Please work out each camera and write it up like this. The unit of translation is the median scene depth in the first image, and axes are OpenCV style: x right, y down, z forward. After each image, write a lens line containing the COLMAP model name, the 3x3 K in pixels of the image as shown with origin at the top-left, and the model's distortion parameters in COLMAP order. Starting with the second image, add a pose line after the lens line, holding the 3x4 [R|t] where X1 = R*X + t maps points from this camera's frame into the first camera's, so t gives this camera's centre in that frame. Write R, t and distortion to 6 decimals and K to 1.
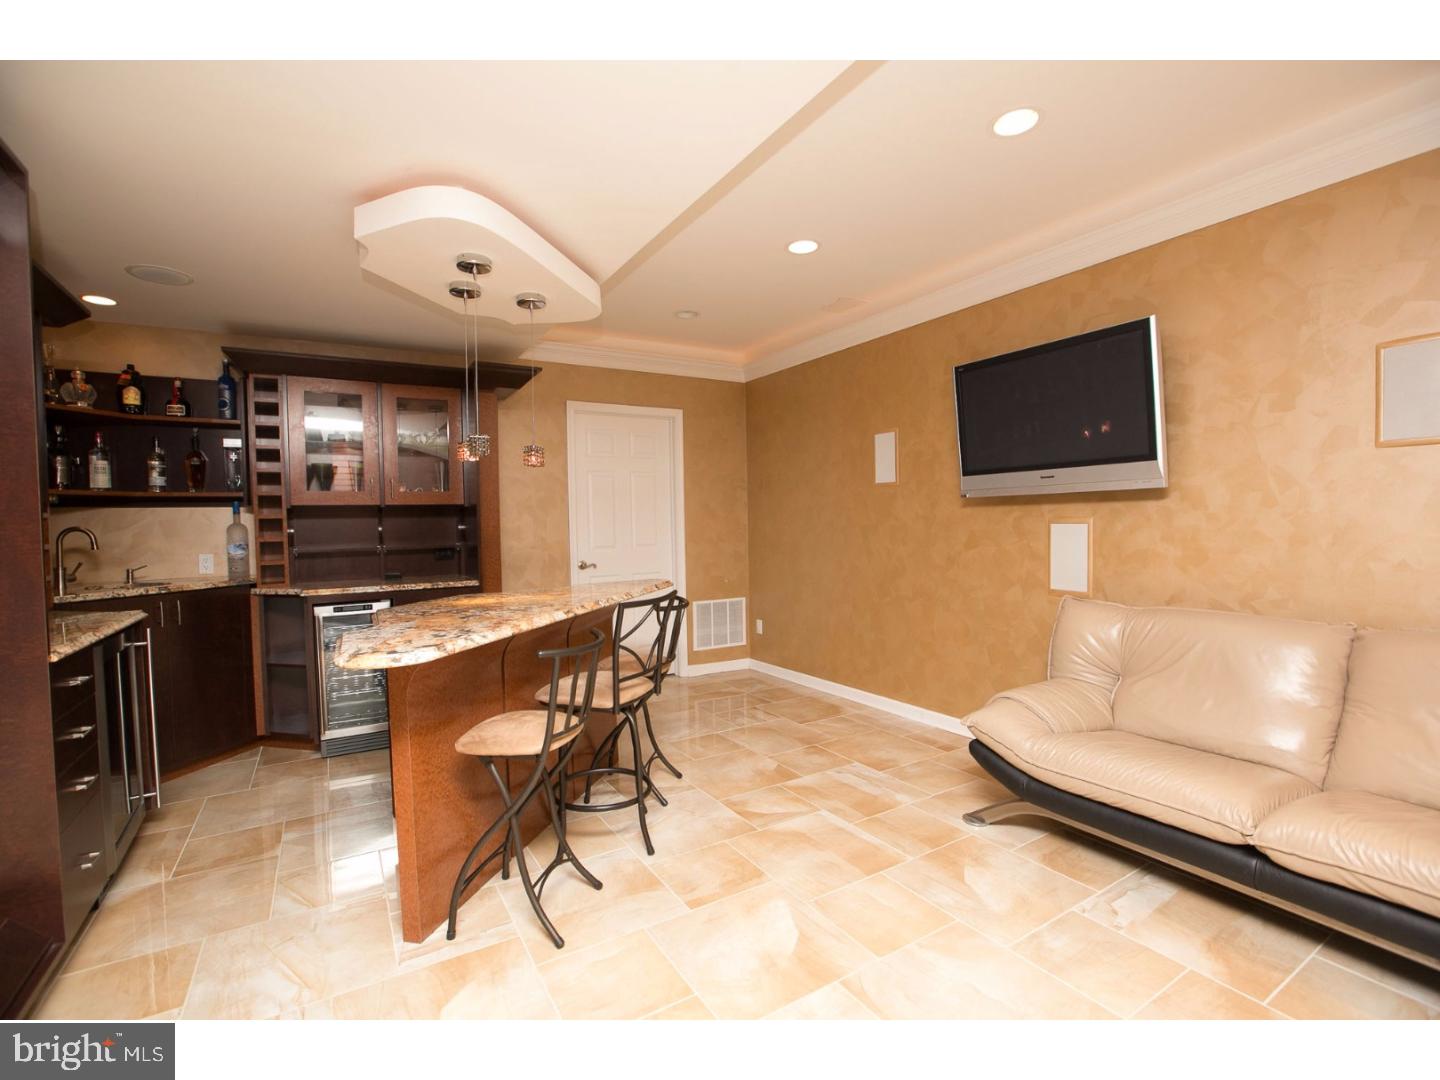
lens RADIAL K [[654.1, 0, 726.4], [0, 654.1, 538.3], [0, 0, 1]] dist [-0.039141, 0.009949]
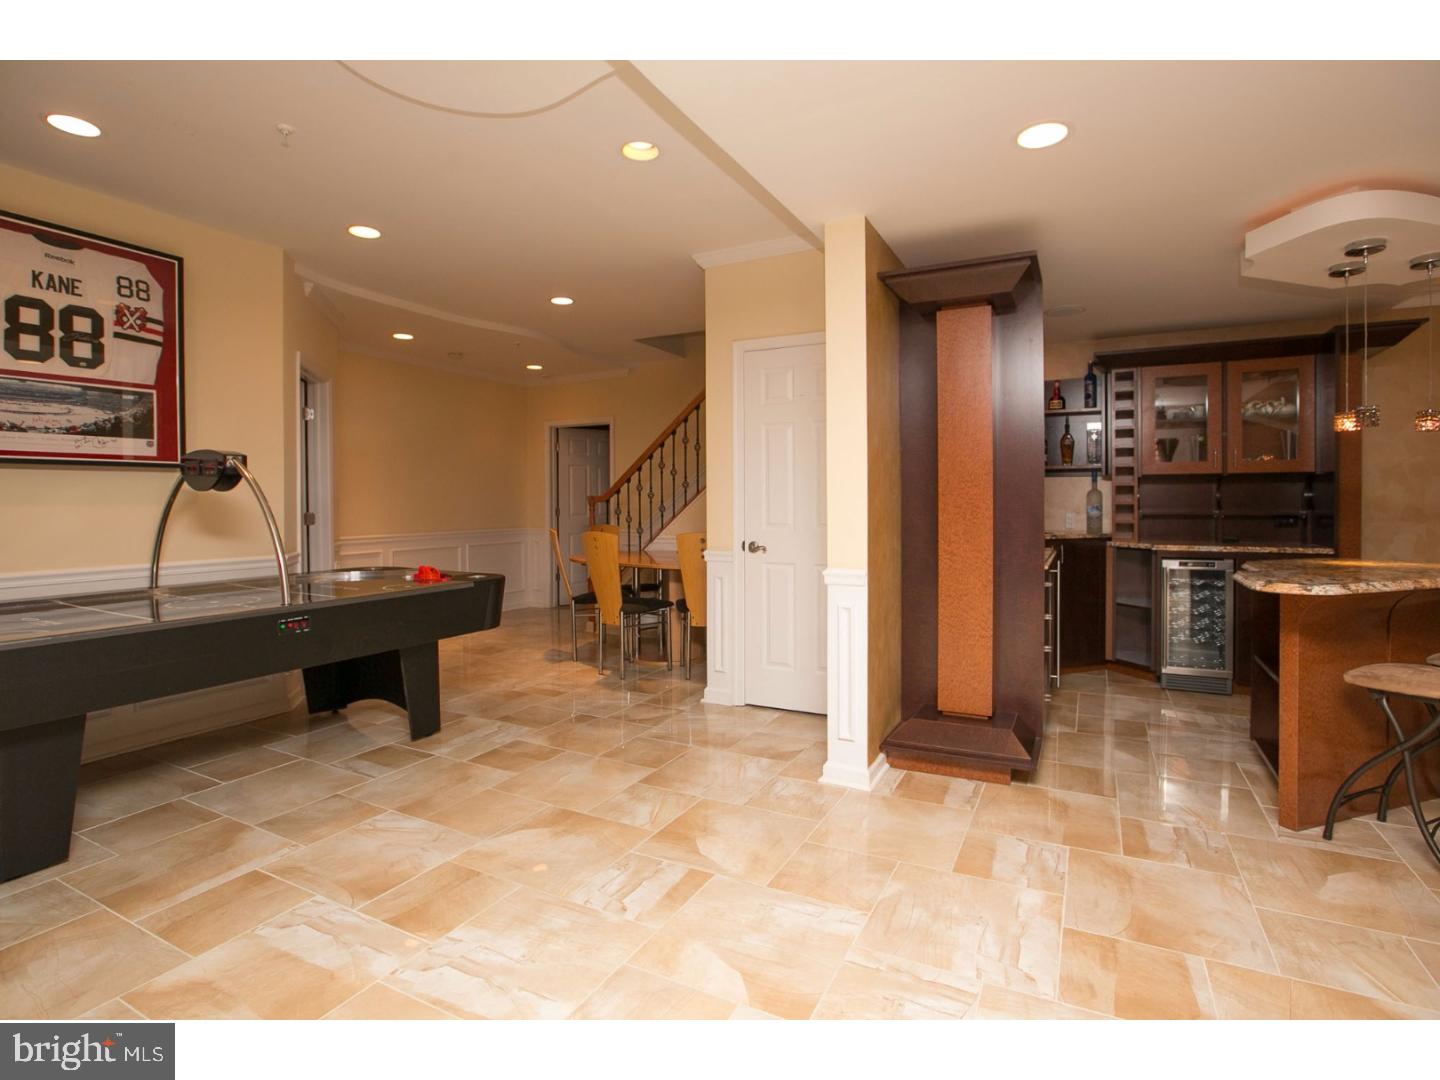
lens RADIAL K [[701.8, 0, 722.1], [0, 701.8, 508.6], [0, 0, 1]] dist [-0.043483, 0.013238]
pose [[0.514282, 0.028242, -0.857156, 0.029134], [-0.030878, 0.999419, 0.014403, 0.018433], [0.857065, 0.019060, 0.514856, -0.338428]]
